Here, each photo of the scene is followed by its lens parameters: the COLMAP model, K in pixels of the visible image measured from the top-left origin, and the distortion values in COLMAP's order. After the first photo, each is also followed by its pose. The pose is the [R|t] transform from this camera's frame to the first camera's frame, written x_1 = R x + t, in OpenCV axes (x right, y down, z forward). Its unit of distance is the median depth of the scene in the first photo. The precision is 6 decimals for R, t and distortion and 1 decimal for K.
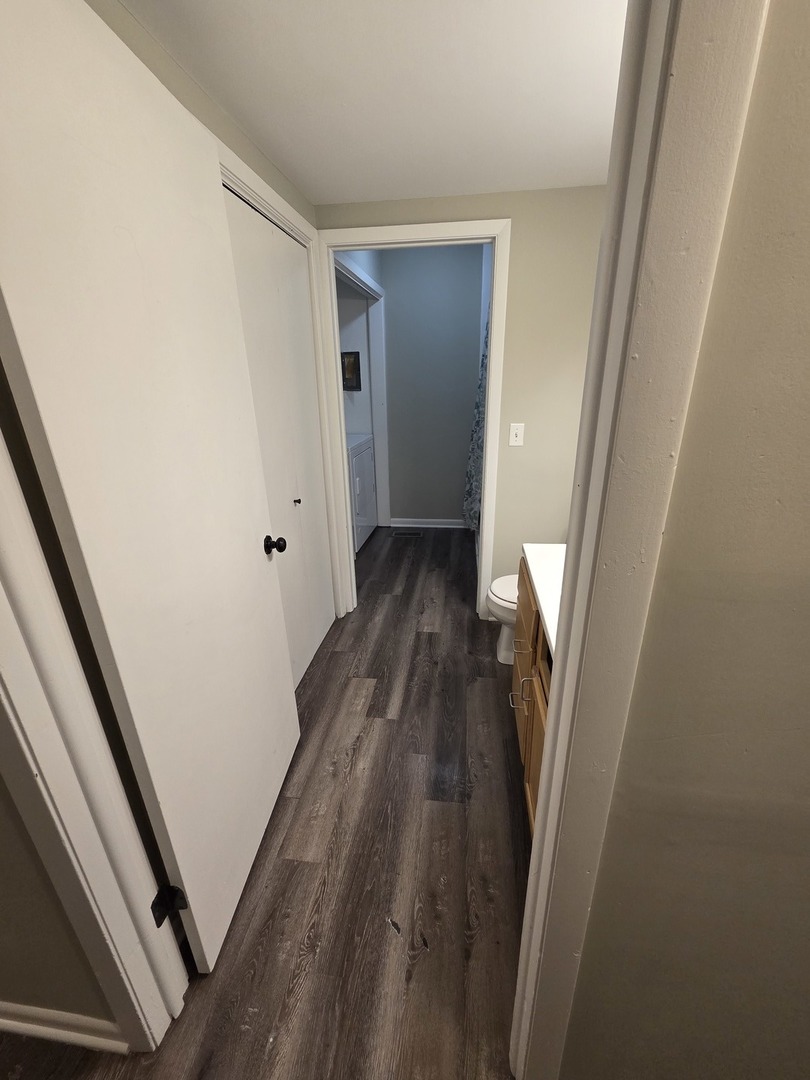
lens RADIAL K [[443.4, 0, 413.1], [0, 443.4, 541.8], [0, 0, 1]] dist [0.001969, -0.000162]
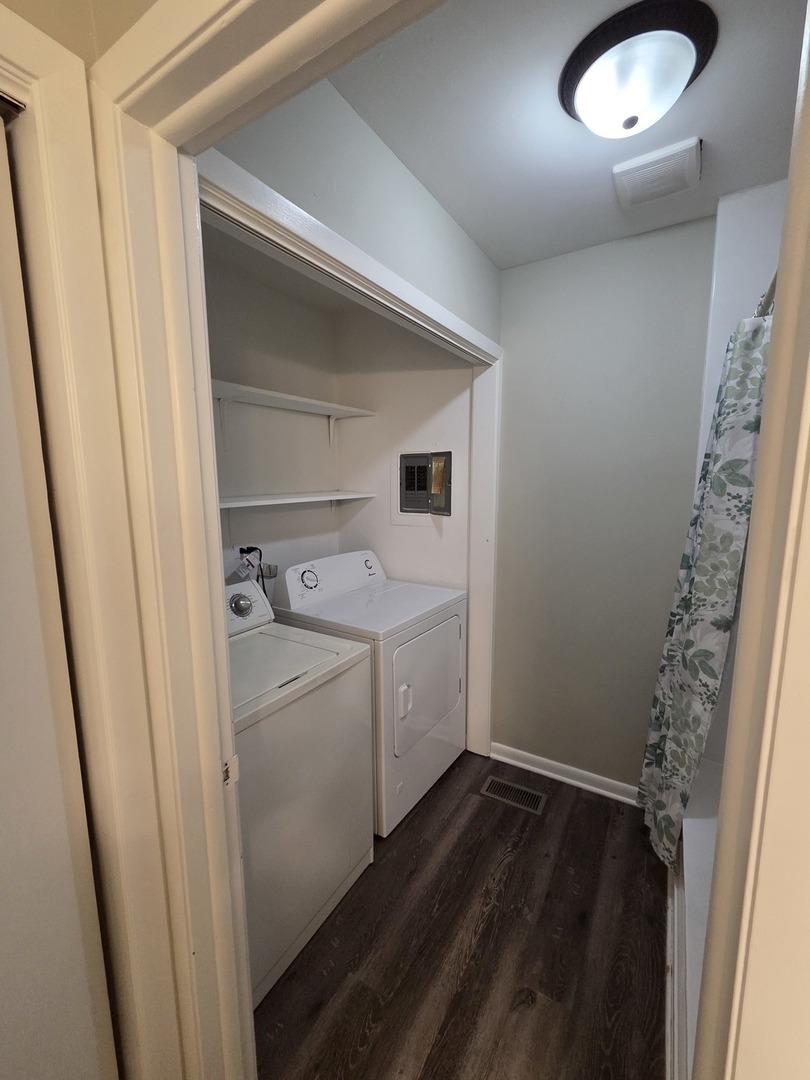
lens RADIAL K [[443.4, 0, 409.9], [0, 443.4, 541.5], [0, 0, 1]] dist [0.001969, -0.000162]
pose [[0.909968, 0.069240, -0.408856, 0.073055], [-0.154339, 0.971677, -0.178949, -0.205399], [0.384886, 0.225941, 0.894882, 0.493154]]
